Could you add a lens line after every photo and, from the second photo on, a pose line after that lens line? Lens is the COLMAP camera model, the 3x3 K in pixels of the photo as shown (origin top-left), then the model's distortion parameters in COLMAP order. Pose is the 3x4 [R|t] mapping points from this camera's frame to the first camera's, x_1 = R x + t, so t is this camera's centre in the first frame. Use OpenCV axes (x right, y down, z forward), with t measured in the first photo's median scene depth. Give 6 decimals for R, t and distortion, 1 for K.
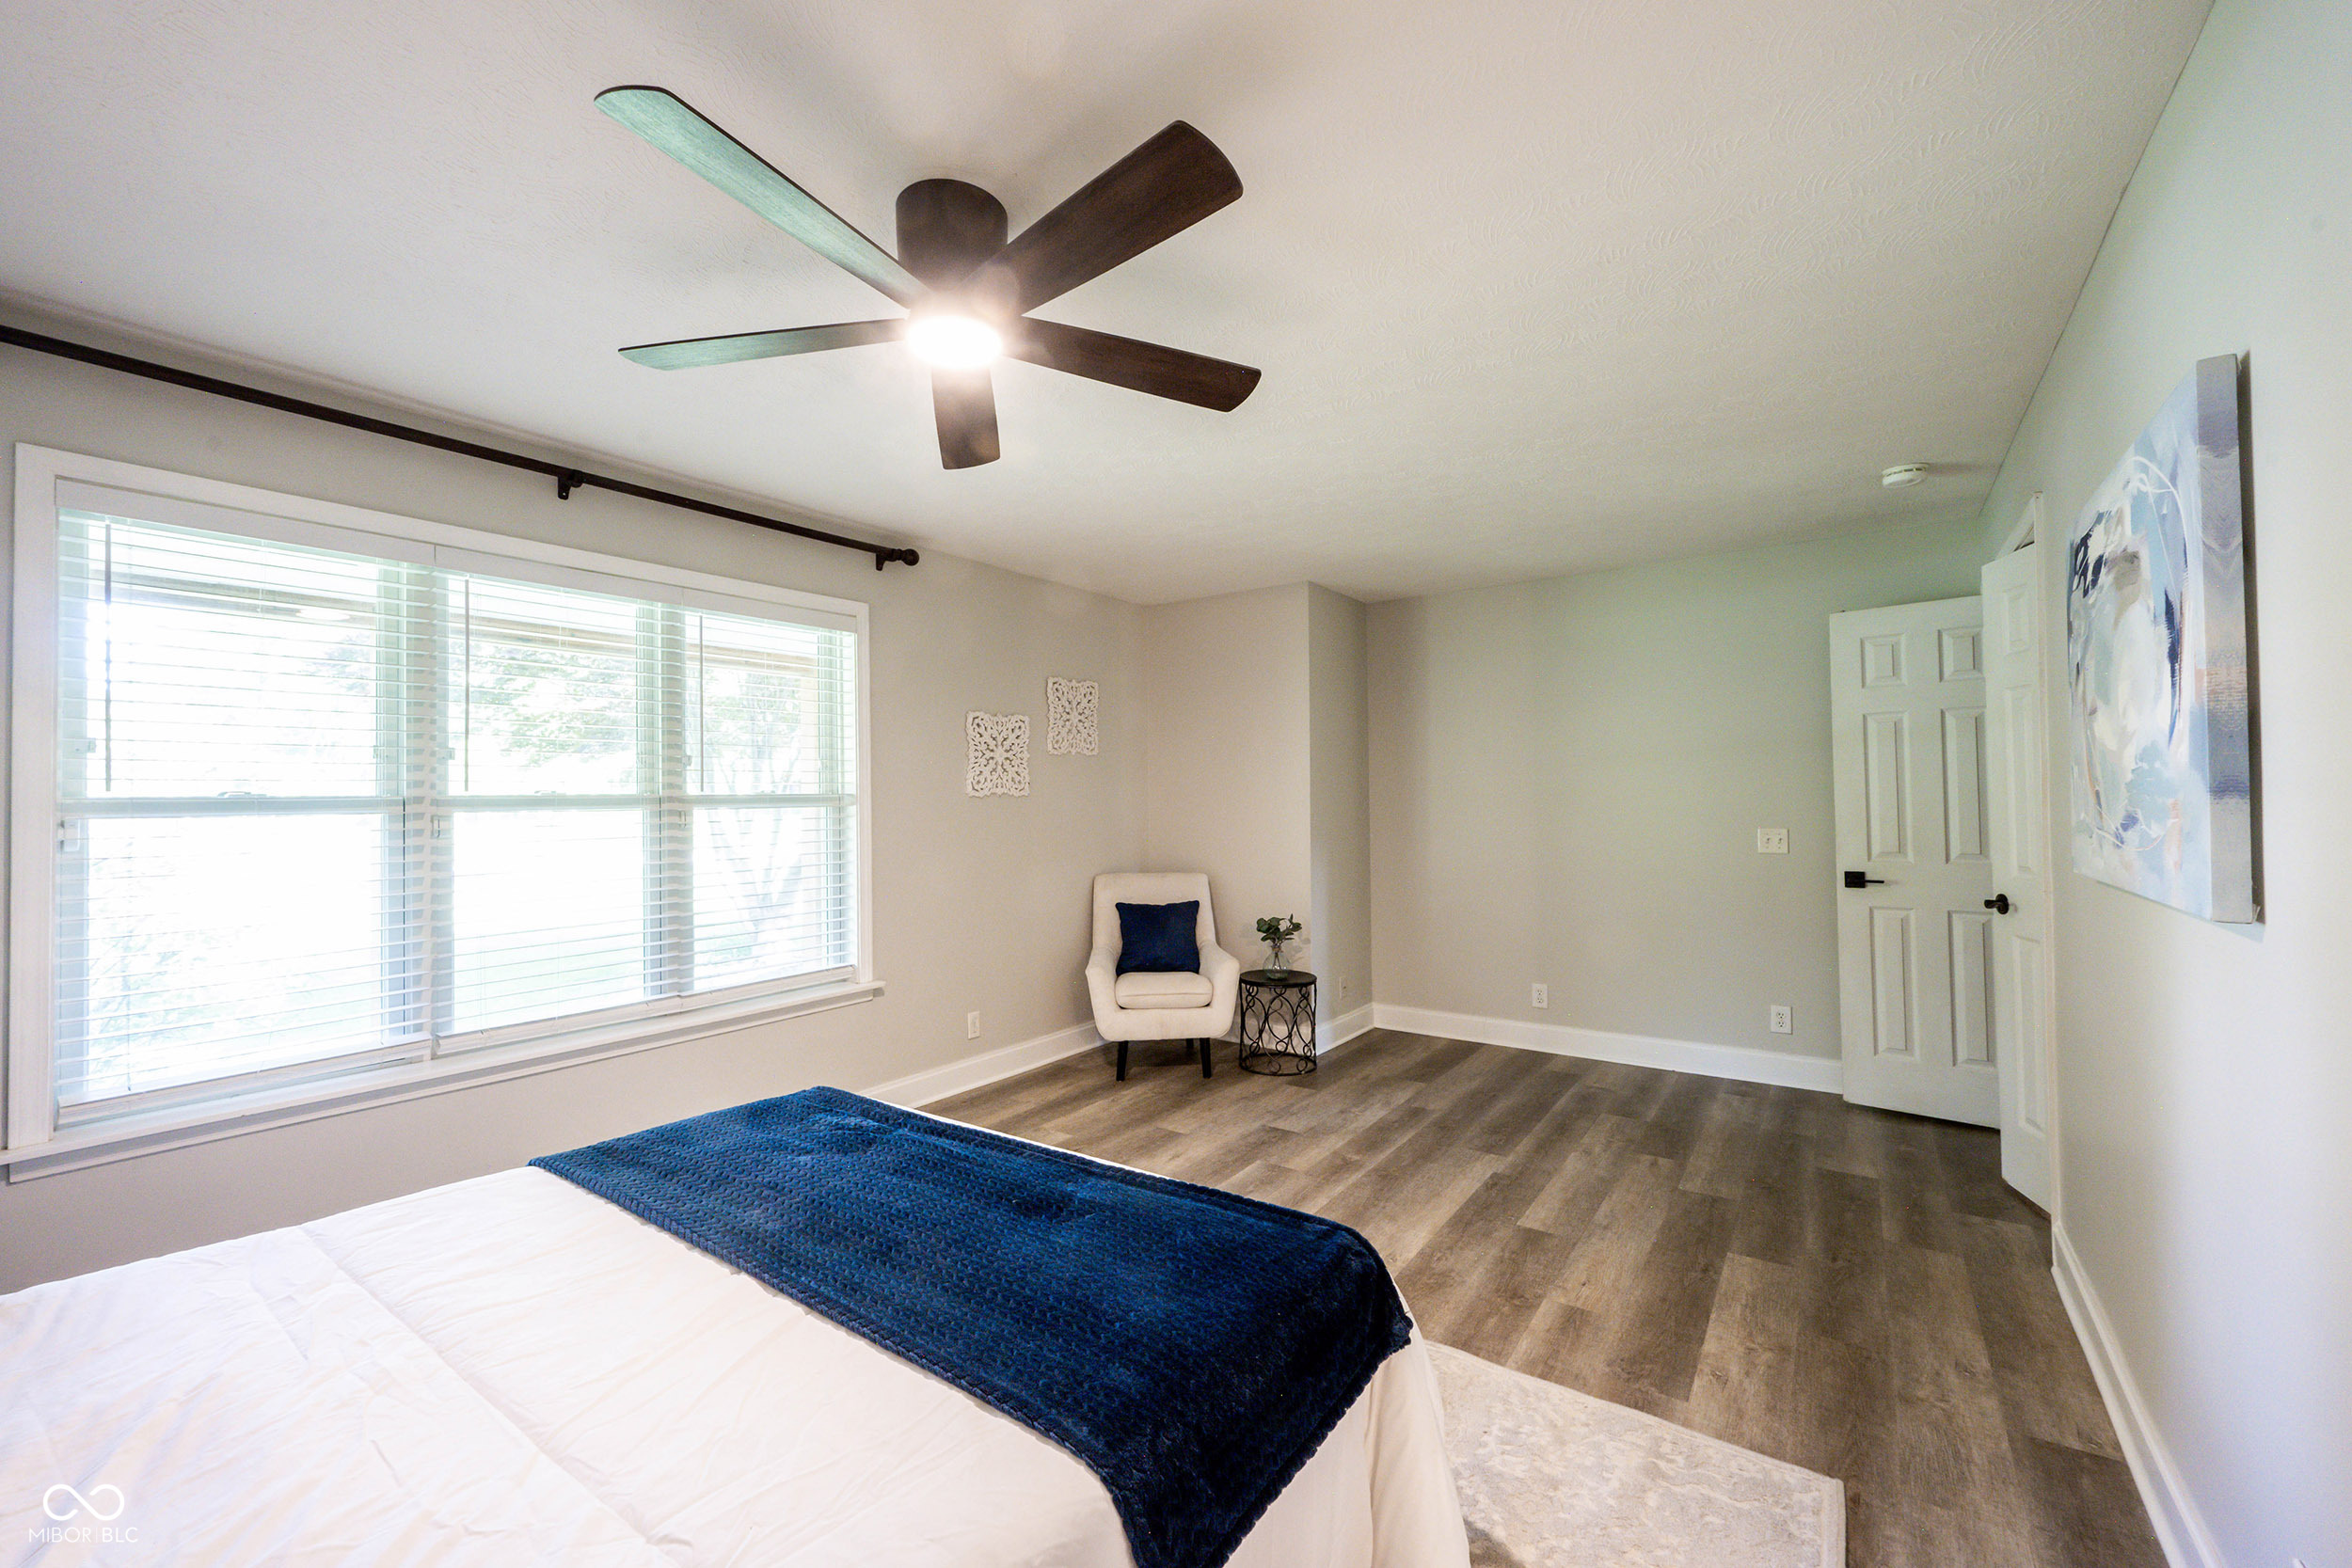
lens RADIAL K [[927.3, 0, 1176.2], [0, 927.3, 791.8], [0, 0, 1]] dist [0.000293, -0.000182]
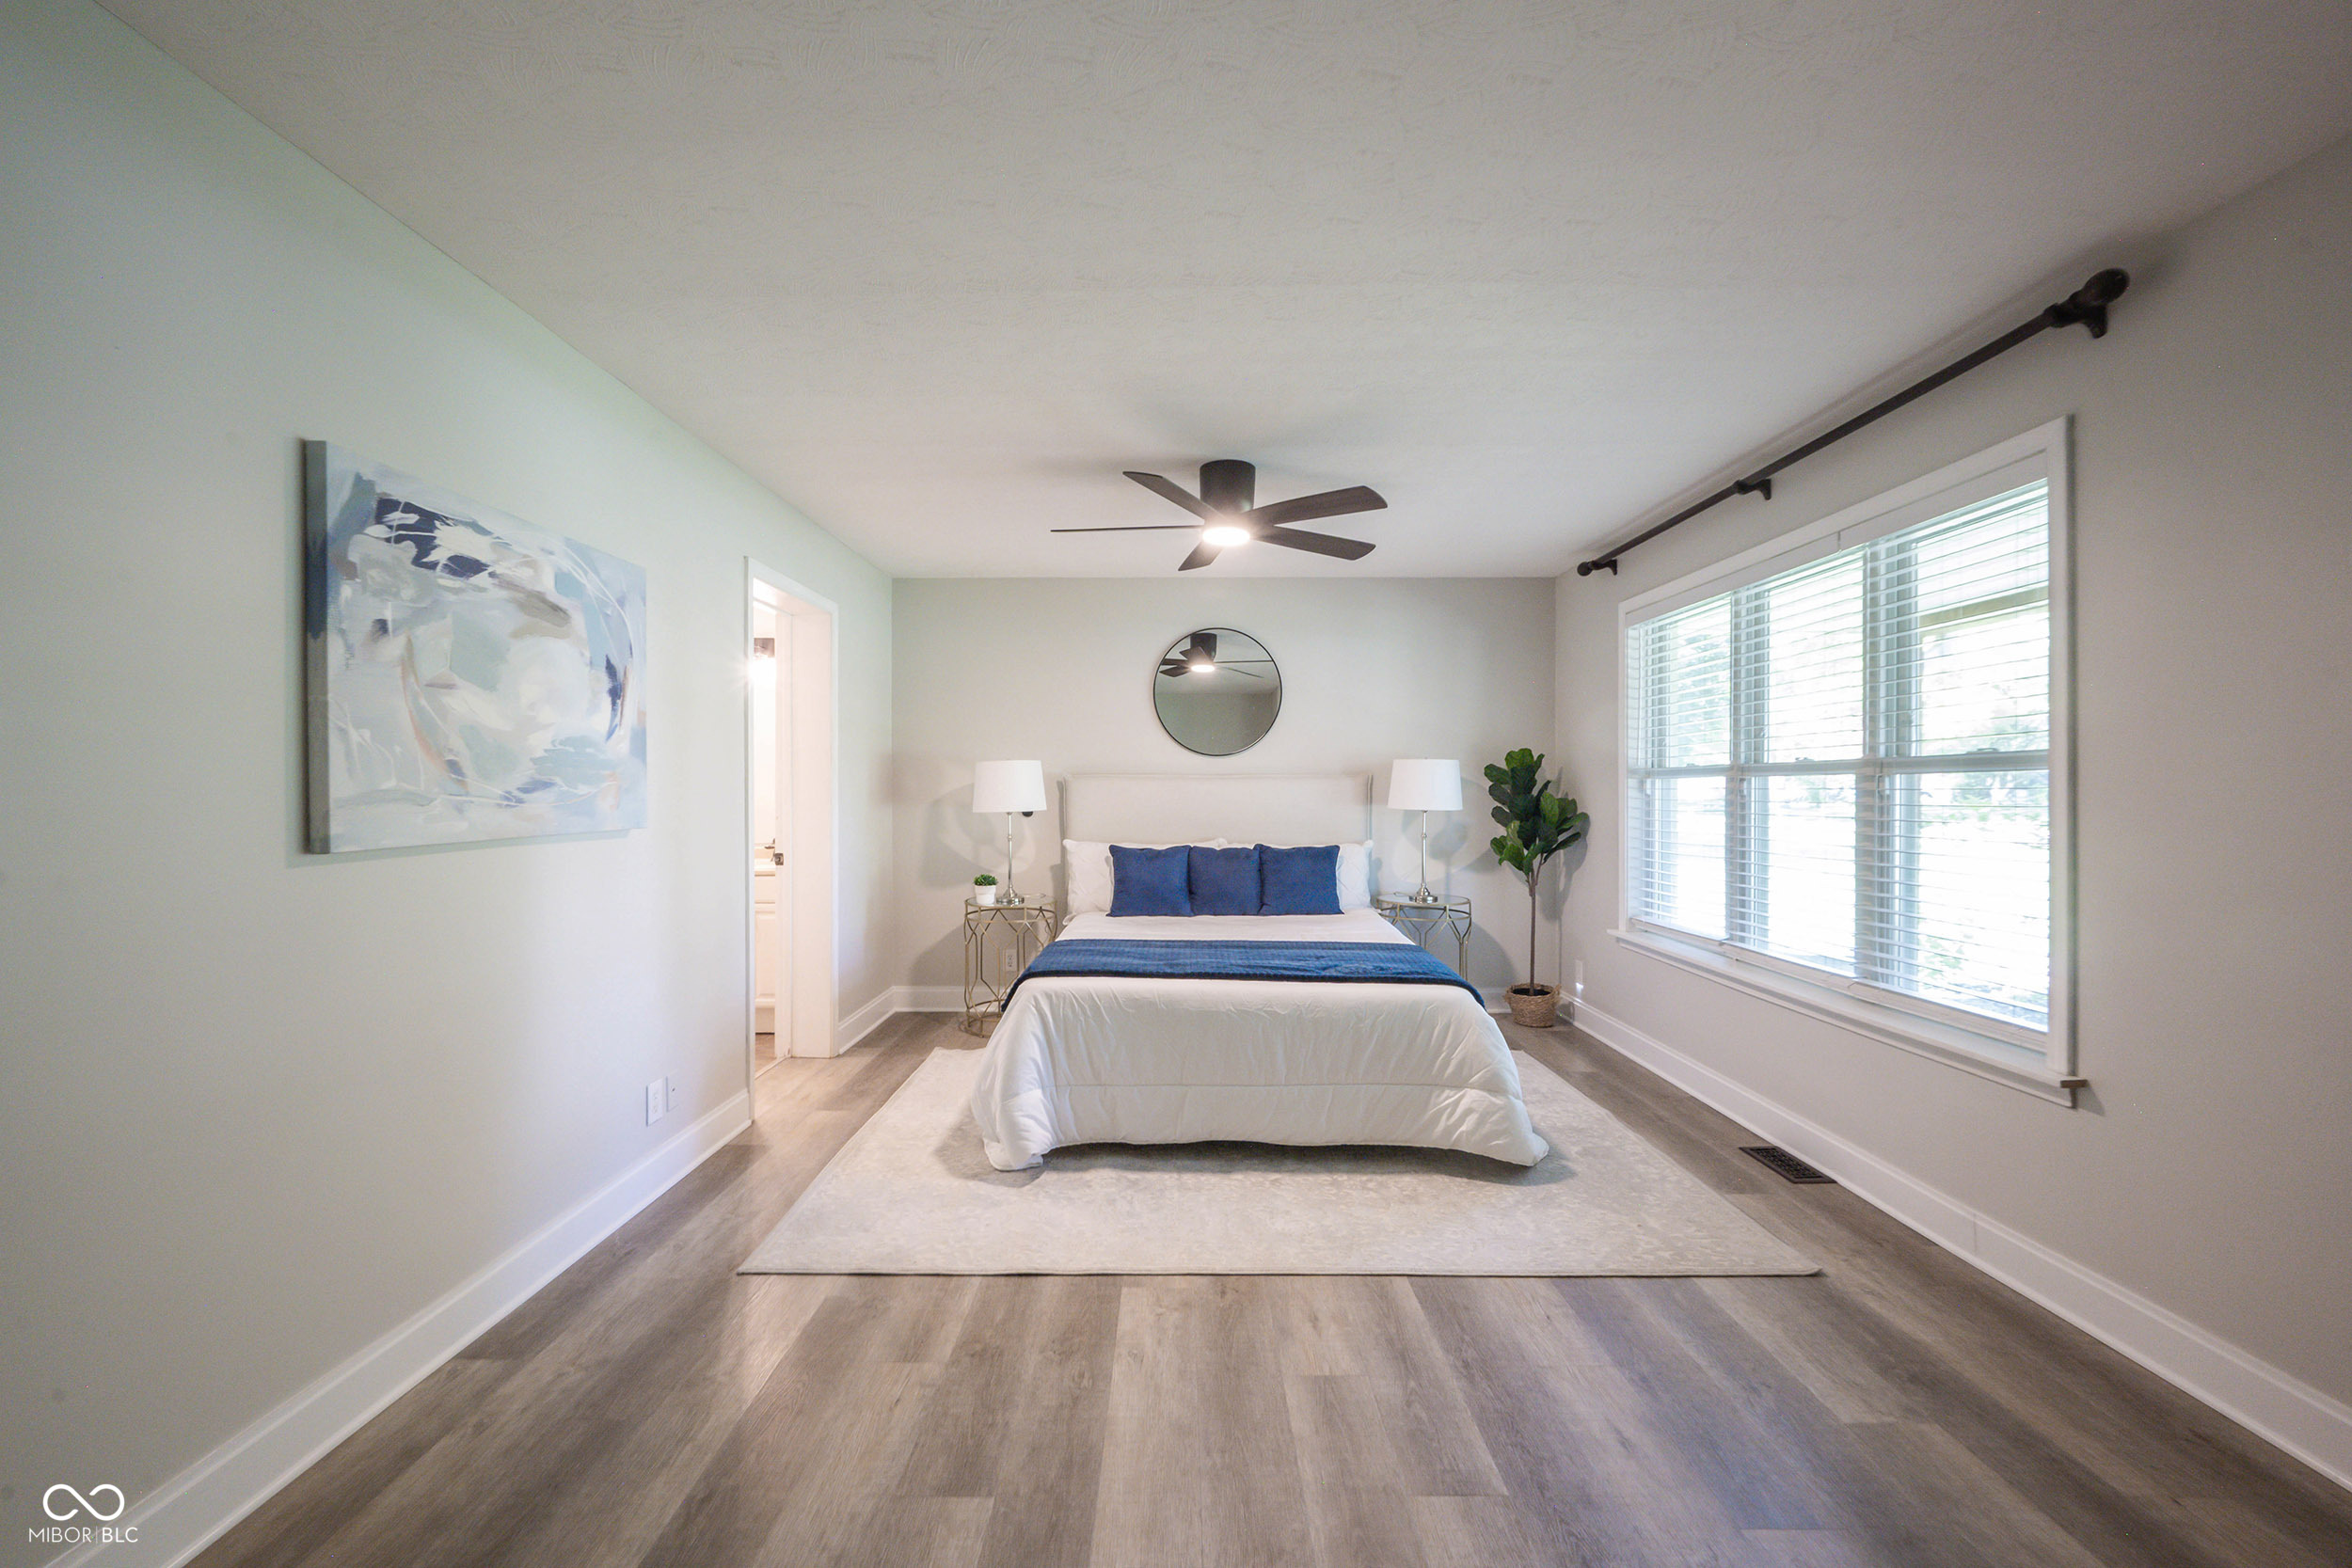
lens RADIAL K [[927.3, 0, 1178.4], [0, 927.3, 806.4], [0, 0, 1]] dist [0.000293, -0.000182]
pose [[-0.810989, 0.021732, -0.584657, 0.707942], [0.012108, 0.999719, 0.020364, 0.030923], [0.584936, 0.009436, -0.811025, 1.800597]]
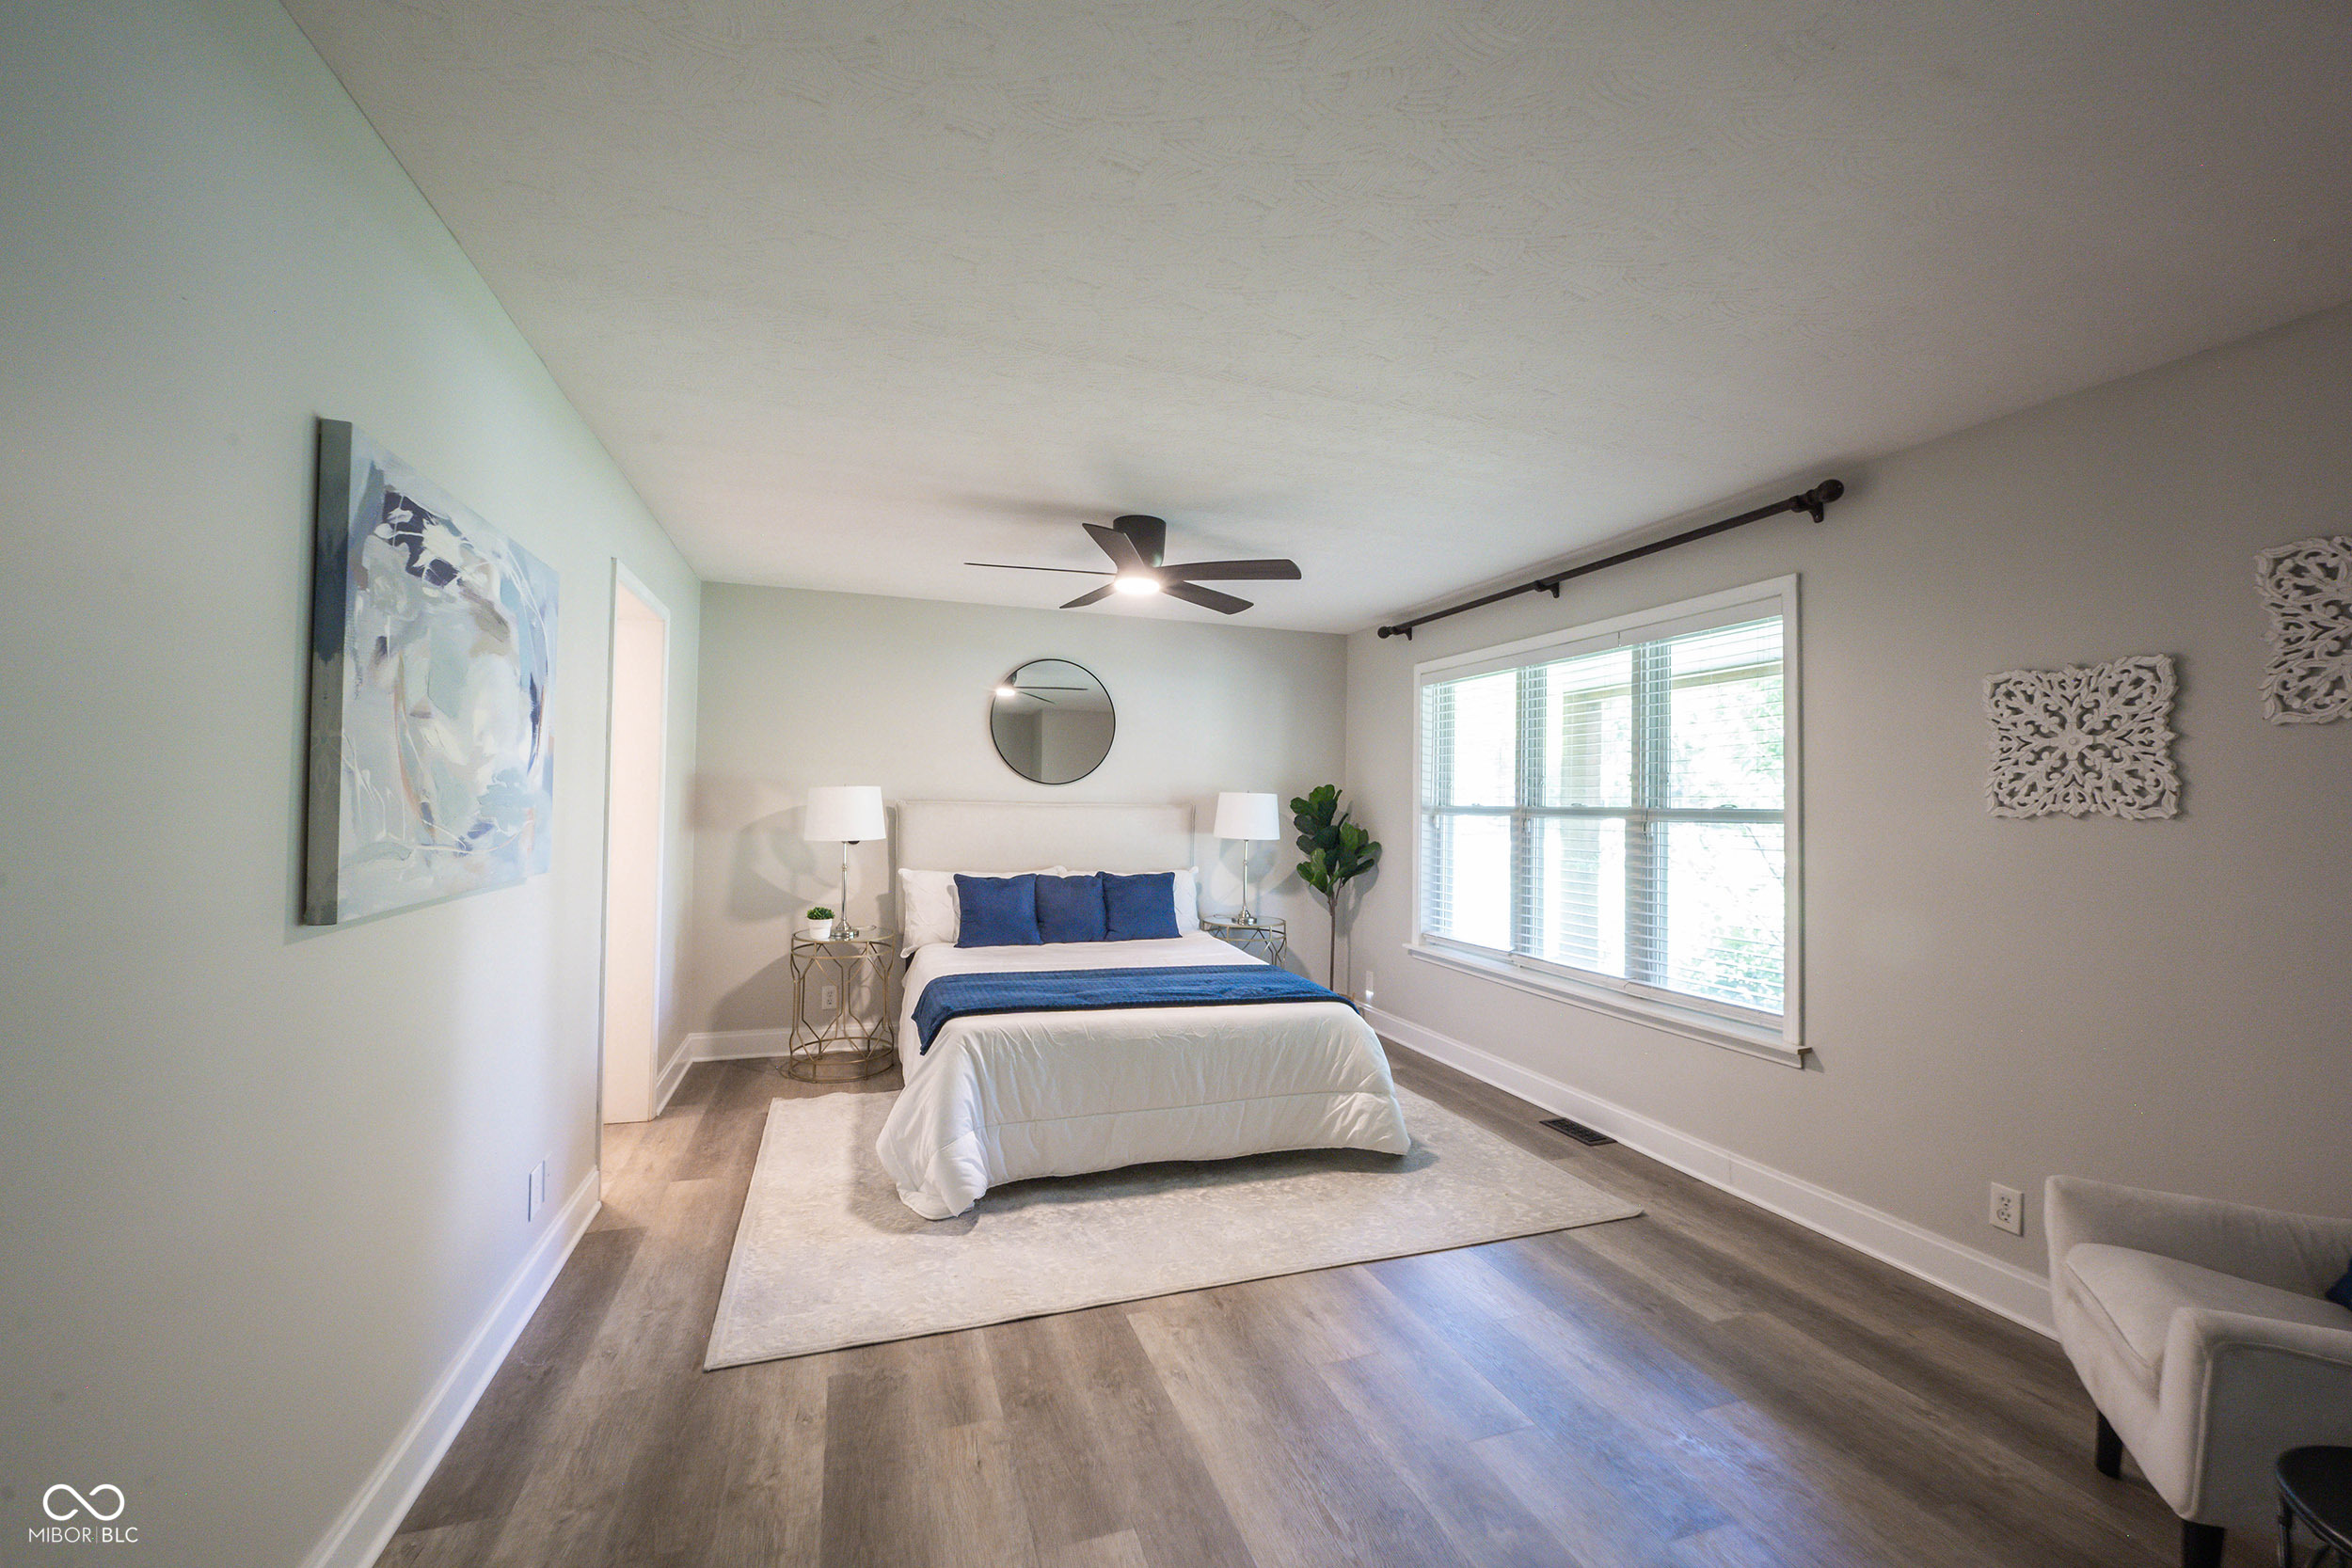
lens RADIAL K [[927.3, 0, 1178.5], [0, 927.3, 798.5], [0, 0, 1]] dist [0.000293, -0.000182]
pose [[-0.572755, -0.003774, -0.819718, 0.992827], [-0.004681, 0.999988, -0.001333, -0.006284], [0.819713, 0.003074, -0.572766, 1.606606]]
